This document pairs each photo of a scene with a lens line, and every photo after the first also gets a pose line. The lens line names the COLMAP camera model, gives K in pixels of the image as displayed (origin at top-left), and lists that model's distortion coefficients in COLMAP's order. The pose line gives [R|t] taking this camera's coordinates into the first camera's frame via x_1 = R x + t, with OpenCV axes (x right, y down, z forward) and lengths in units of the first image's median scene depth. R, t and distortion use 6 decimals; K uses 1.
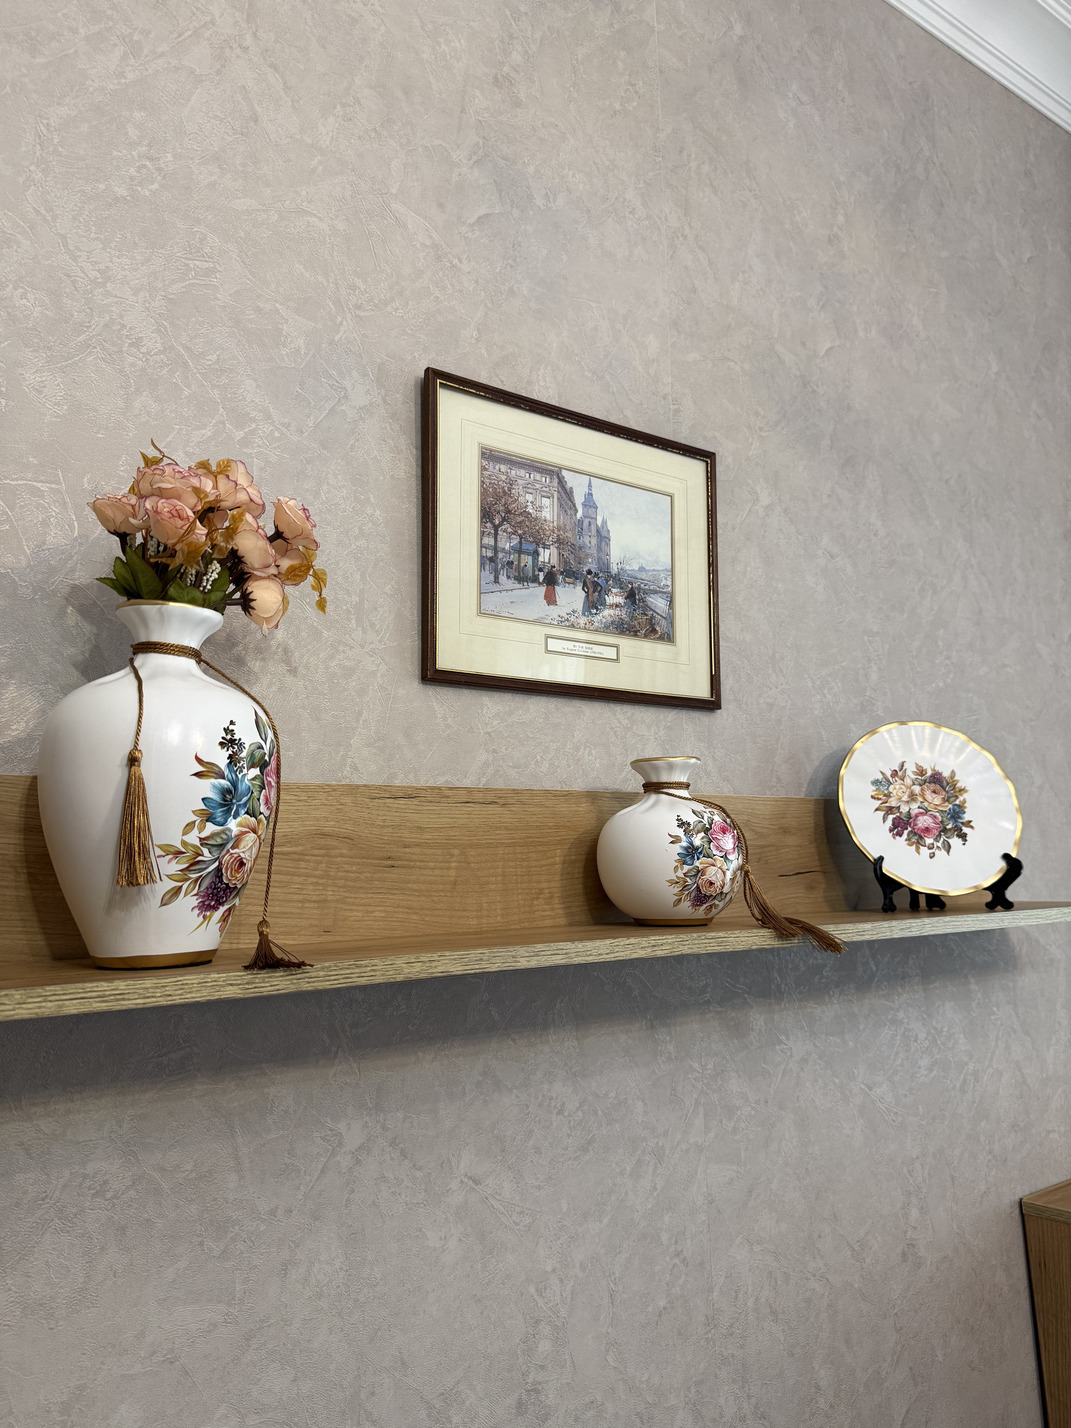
lens RADIAL K [[1004.3, 0, 532.8], [0, 1004.3, 718.8], [0, 0, 1]] dist [0.135417, -0.238166]
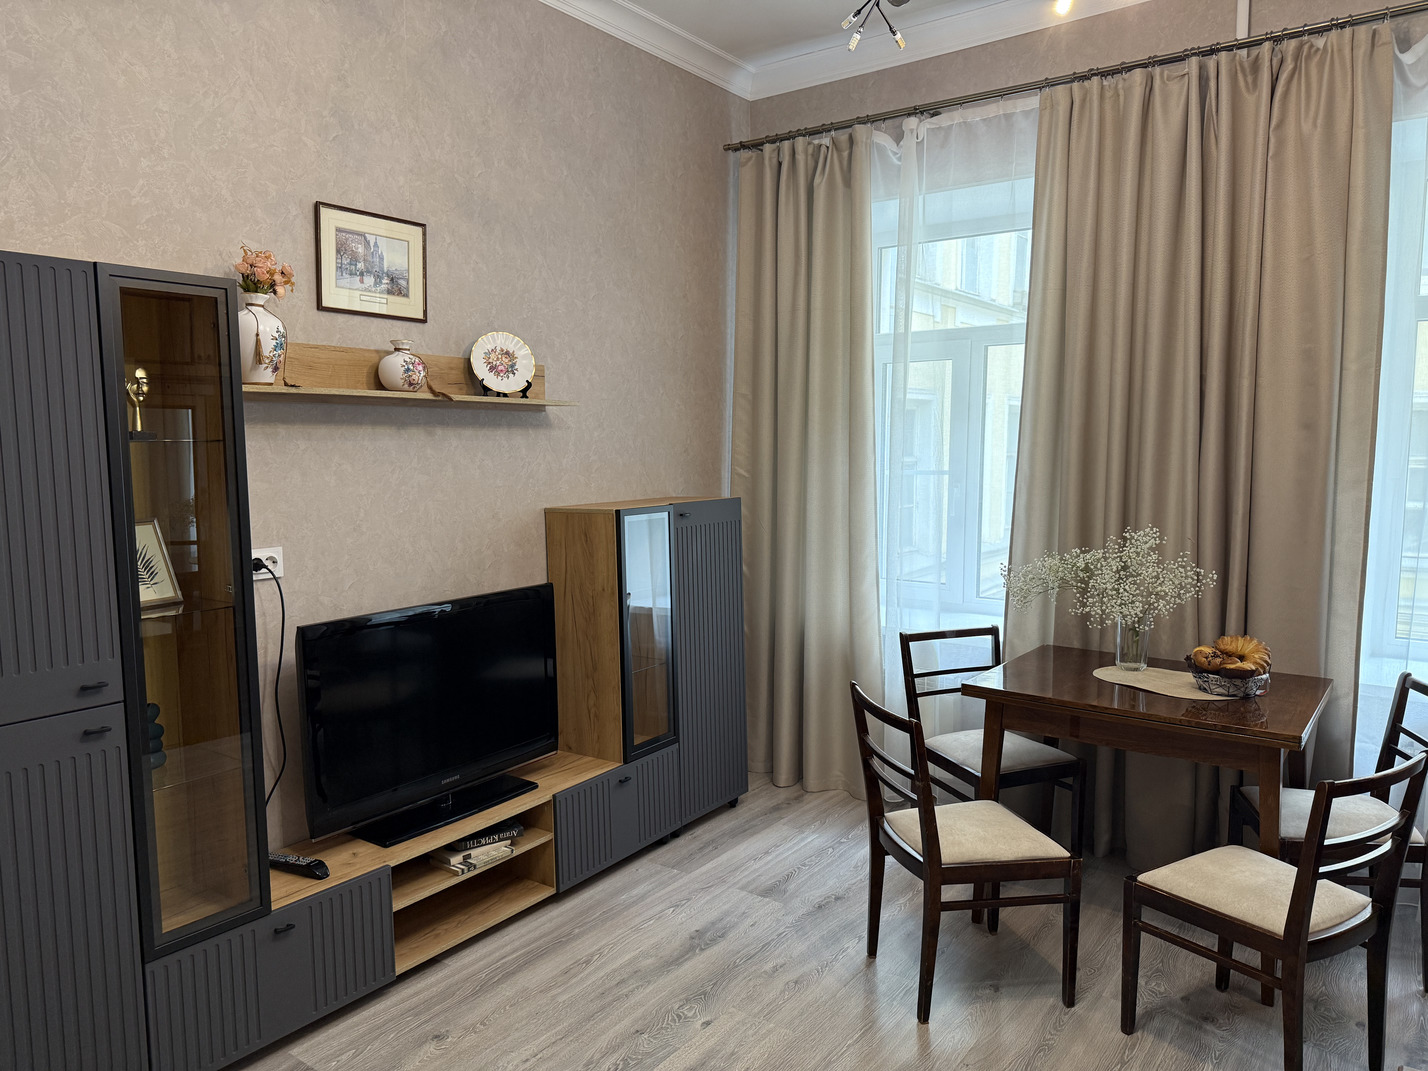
lens RADIAL K [[1004.3, 0, 715.8], [0, 1004.3, 542.1], [0, 0, 1]] dist [0.135417, -0.238166]
pose [[0.939479, -0.007492, 0.342524, -0.036687], [-0.077853, 0.968937, 0.234732, -0.157414], [-0.333643, -0.247192, 0.909713, -2.153976]]
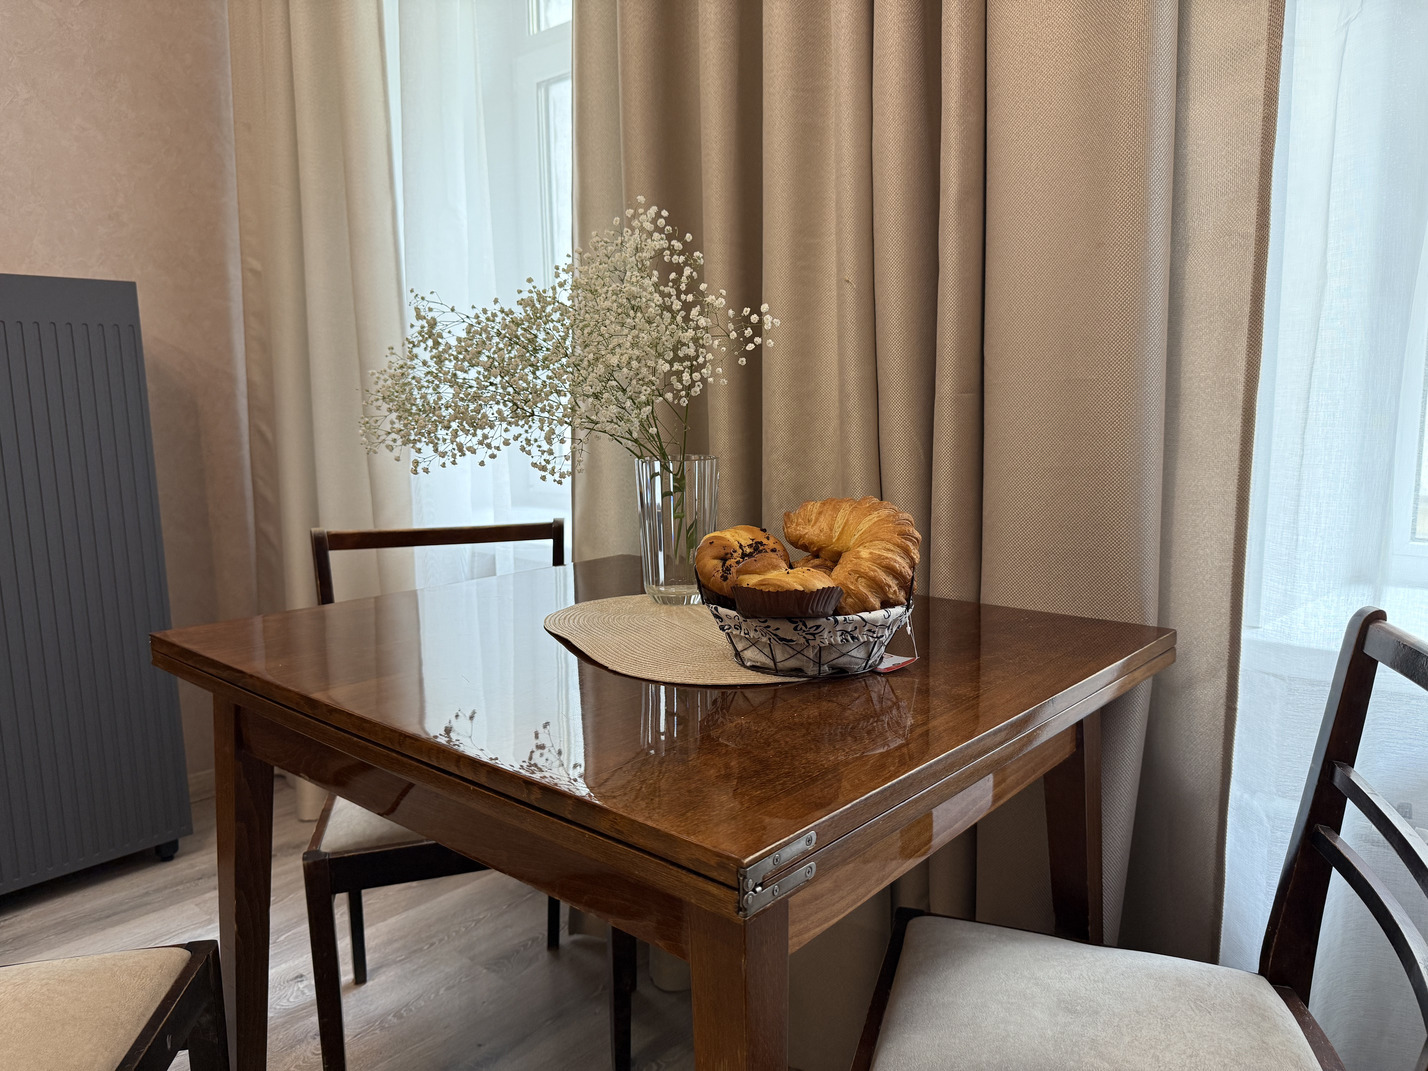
lens RADIAL K [[1014.2, 0, 714.0], [0, 1014.2, 544.1], [0, 0, 1]] dist [0.150445, -0.225045]
pose [[0.971777, -0.017325, 0.235264, 2.026630], [-0.049755, 0.959812, 0.276197, 0.452620], [-0.230594, -0.280108, 0.931862, -0.961995]]
